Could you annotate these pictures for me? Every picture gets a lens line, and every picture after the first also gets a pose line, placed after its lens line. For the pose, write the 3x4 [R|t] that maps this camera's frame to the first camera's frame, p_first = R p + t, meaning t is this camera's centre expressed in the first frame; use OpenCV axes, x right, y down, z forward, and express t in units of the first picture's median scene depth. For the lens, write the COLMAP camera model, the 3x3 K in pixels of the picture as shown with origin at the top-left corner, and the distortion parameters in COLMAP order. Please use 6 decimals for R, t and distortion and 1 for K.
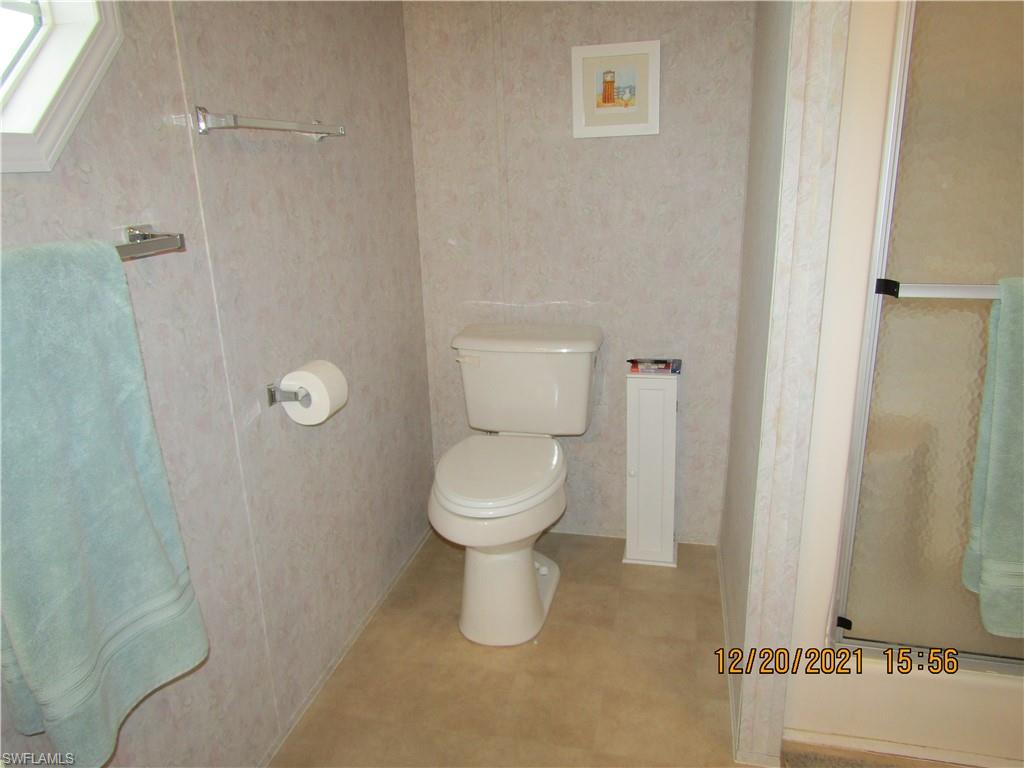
lens RADIAL K [[732.9, 0, 516.0], [0, 732.9, 383.6], [0, 0, 1]] dist [-0.008707, 0.001745]
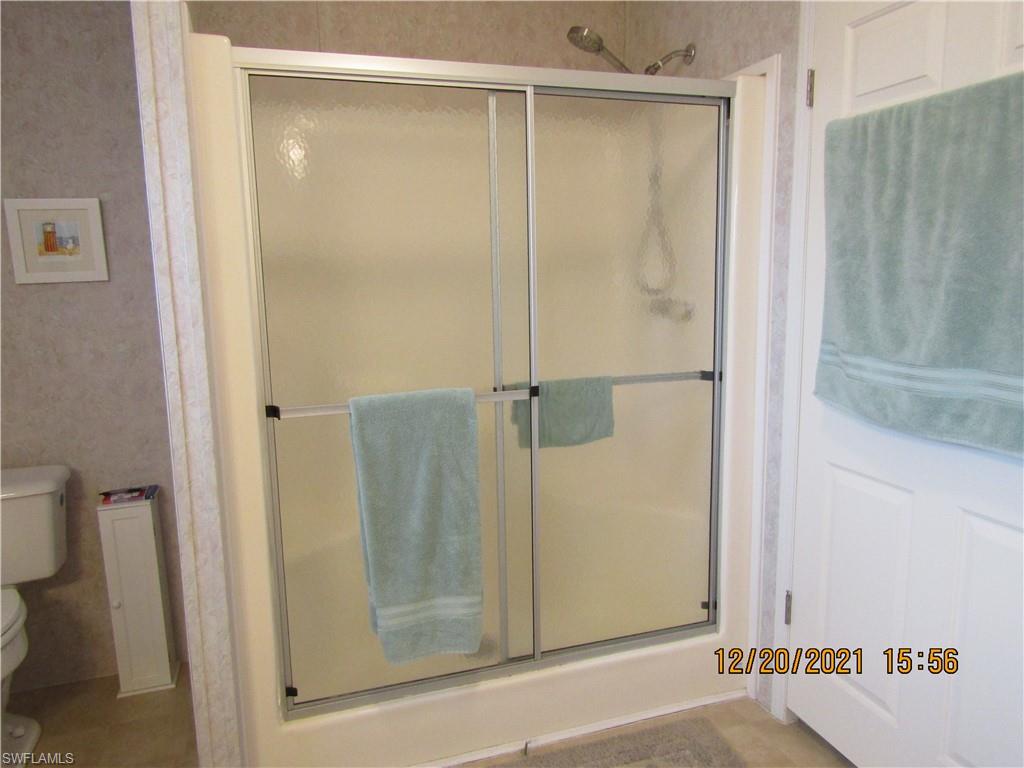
lens RADIAL K [[732.9, 0, 508.7], [0, 732.9, 380.4], [0, 0, 1]] dist [-0.008707, 0.001745]
pose [[0.846120, -0.077639, 0.527308, 0.114728], [0.153582, 0.982886, -0.101721, 0.004680], [-0.510386, 0.167053, 0.843564, -0.185146]]
